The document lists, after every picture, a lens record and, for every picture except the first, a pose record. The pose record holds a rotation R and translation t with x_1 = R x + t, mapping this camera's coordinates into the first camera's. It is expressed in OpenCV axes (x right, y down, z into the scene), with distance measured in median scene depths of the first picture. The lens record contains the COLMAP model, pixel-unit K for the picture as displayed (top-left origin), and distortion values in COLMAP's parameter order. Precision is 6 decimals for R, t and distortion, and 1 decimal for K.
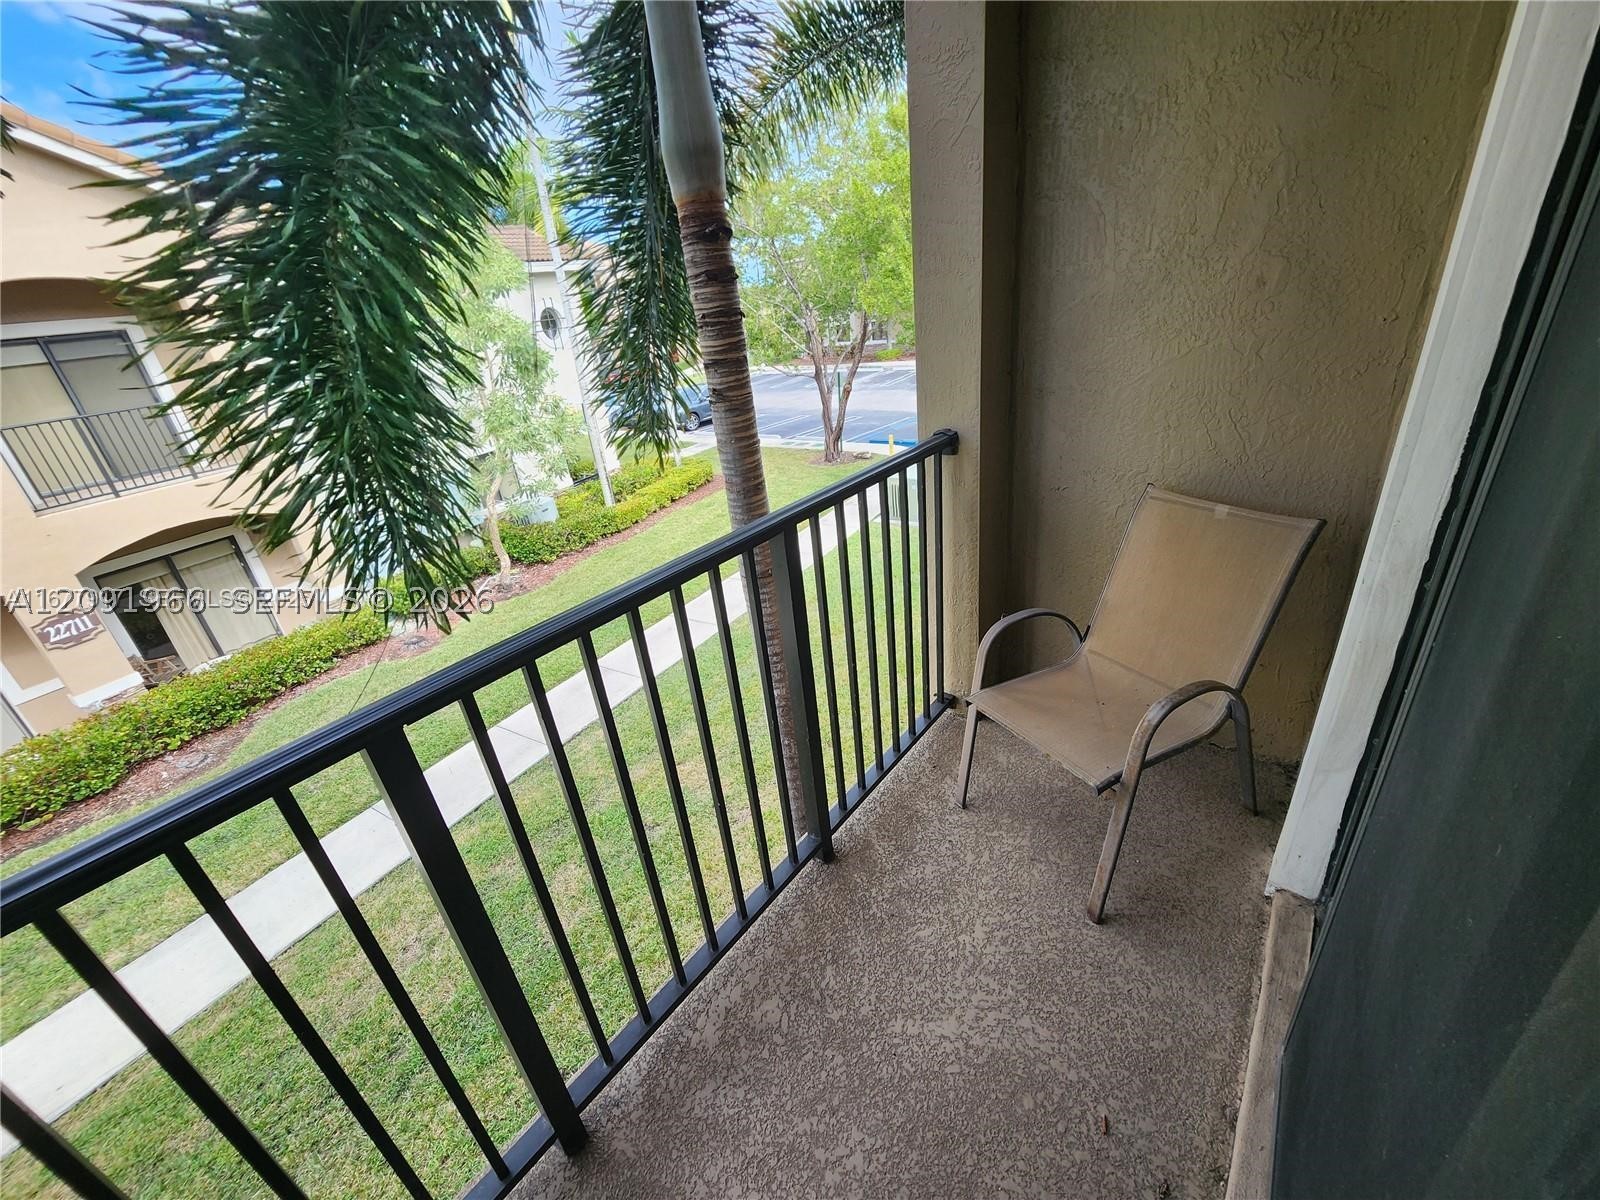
lens RADIAL K [[655.5, 0, 797.6], [0, 655.5, 600.6], [0, 0, 1]] dist [-0.002801, -0.000182]
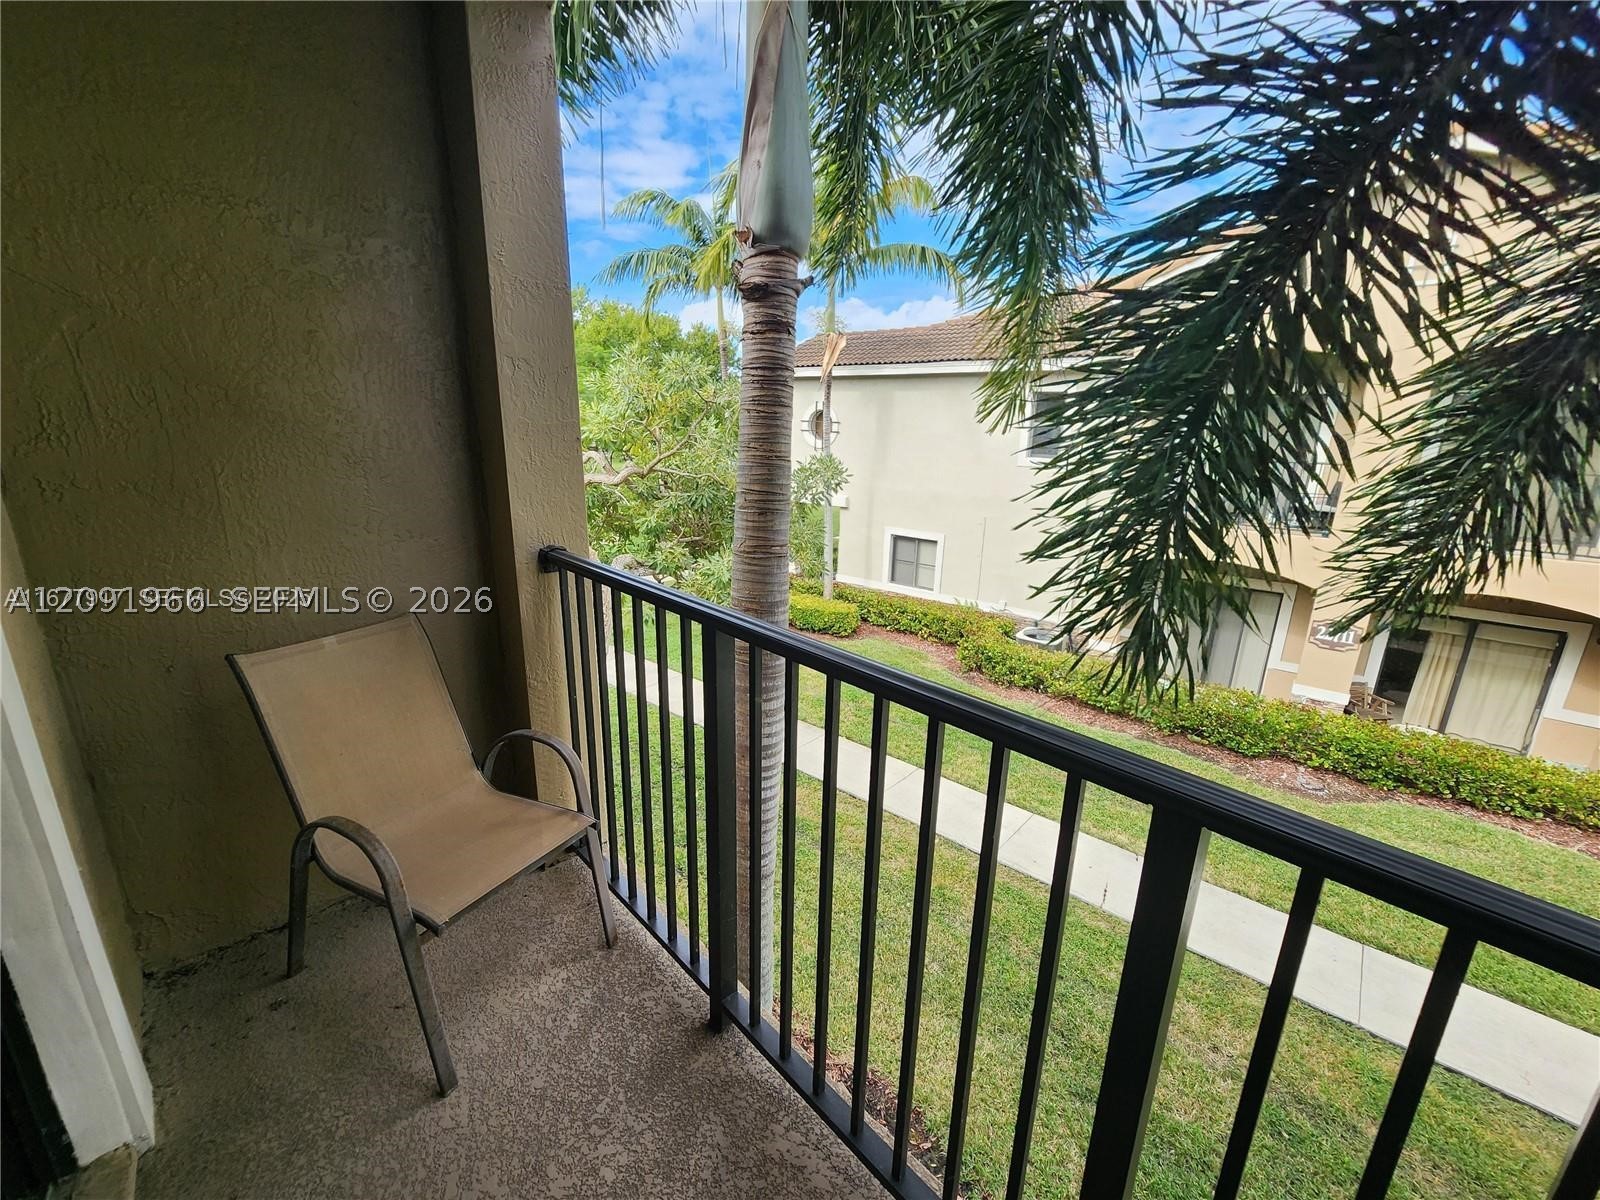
lens RADIAL K [[655.5, 0, 793.0], [0, 655.5, 602.5], [0, 0, 1]] dist [-0.002801, -0.000182]
pose [[-0.170089, 0.362290, -0.916415, 0.074521], [-0.422671, 0.813255, 0.399957, -0.061051], [0.890179, 0.455370, 0.014803, 0.111112]]
